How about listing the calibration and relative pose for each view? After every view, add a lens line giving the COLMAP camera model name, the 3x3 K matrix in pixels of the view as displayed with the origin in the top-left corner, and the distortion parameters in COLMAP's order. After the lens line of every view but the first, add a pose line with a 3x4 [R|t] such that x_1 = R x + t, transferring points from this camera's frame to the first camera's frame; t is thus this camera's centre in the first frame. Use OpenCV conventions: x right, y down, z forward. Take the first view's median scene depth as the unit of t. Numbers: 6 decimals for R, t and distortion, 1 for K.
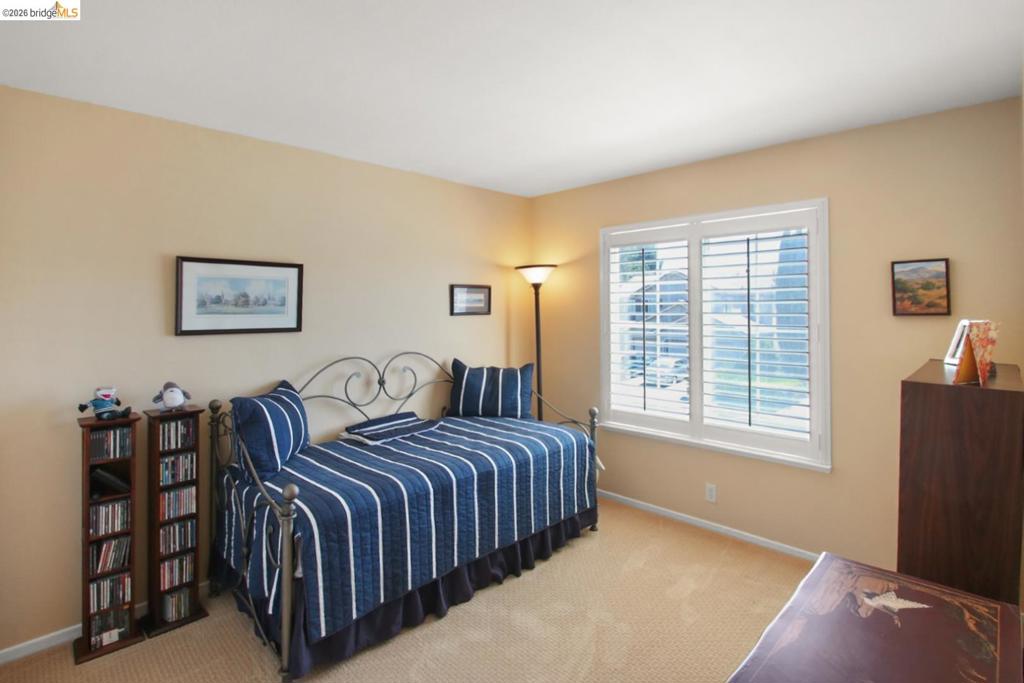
lens RADIAL K [[498.5, 0, 501.7], [0, 498.5, 303.8], [0, 0, 1]] dist [-0.010200, -0.004387]
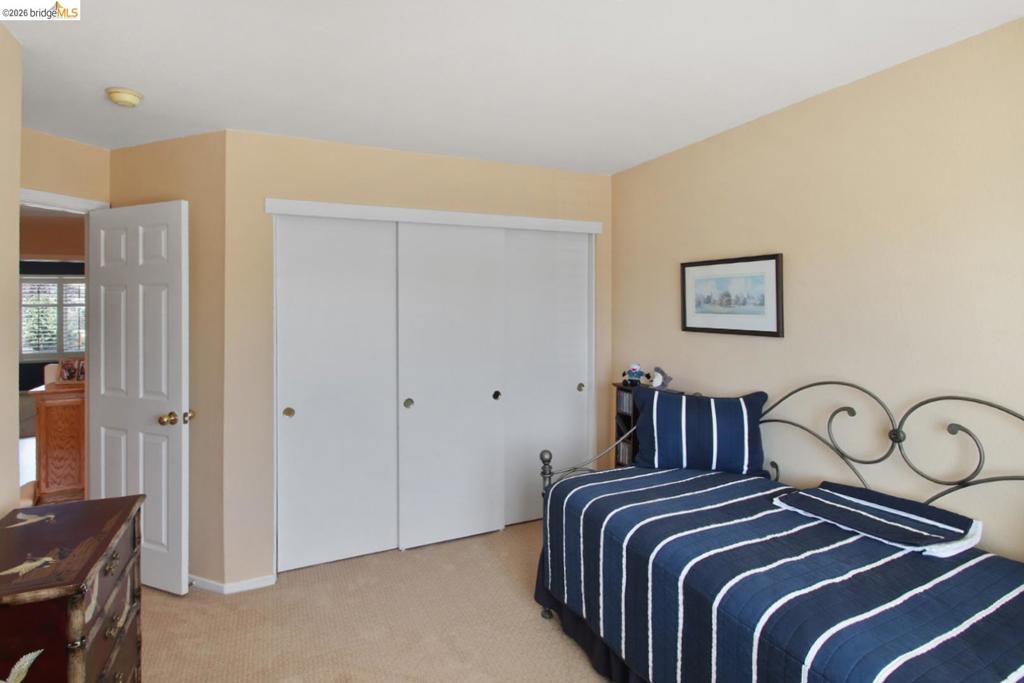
lens RADIAL K [[498.5, 0, 498.5], [0, 498.5, 305.6], [0, 0, 1]] dist [-0.010200, -0.004387]
pose [[-0.350649, 0.009000, -0.936464, 0.546551], [0.018479, 0.999826, 0.002689, -0.006503], [0.936325, -0.016362, -0.350754, 0.913728]]
